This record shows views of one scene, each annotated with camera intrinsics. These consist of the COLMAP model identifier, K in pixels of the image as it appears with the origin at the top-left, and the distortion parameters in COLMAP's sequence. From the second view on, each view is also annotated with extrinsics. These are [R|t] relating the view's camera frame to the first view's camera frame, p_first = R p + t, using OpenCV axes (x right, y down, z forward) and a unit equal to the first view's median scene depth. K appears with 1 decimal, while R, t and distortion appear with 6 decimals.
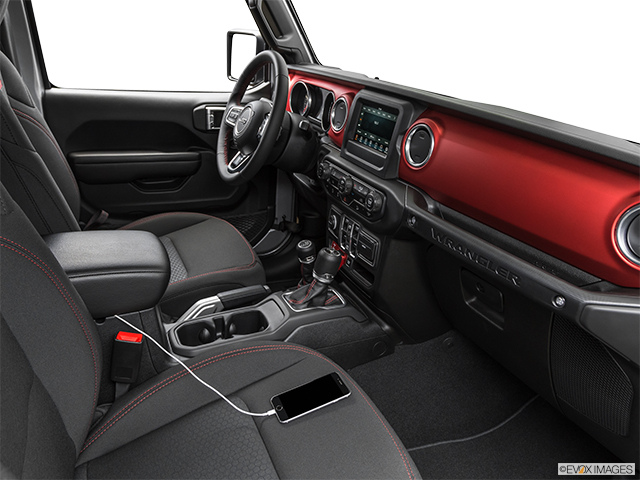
lens RADIAL K [[462.4, 0, 320.0], [0, 462.4, 240.0], [0, 0, 1]] dist [-0.008240, -0.000566]
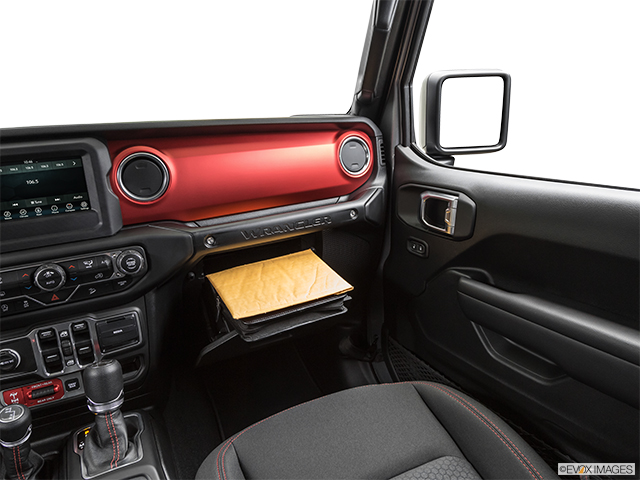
lens RADIAL K [[462.4, 0, 320.0], [0, 462.4, 240.0], [0, 0, 1]] dist [-0.008240, -0.000566]
pose [[-0.038179, -0.343643, 0.938324, -0.546578], [0.448892, 0.833032, 0.323347, -0.196832], [-0.892770, 0.433551, 0.122455, 0.526524]]
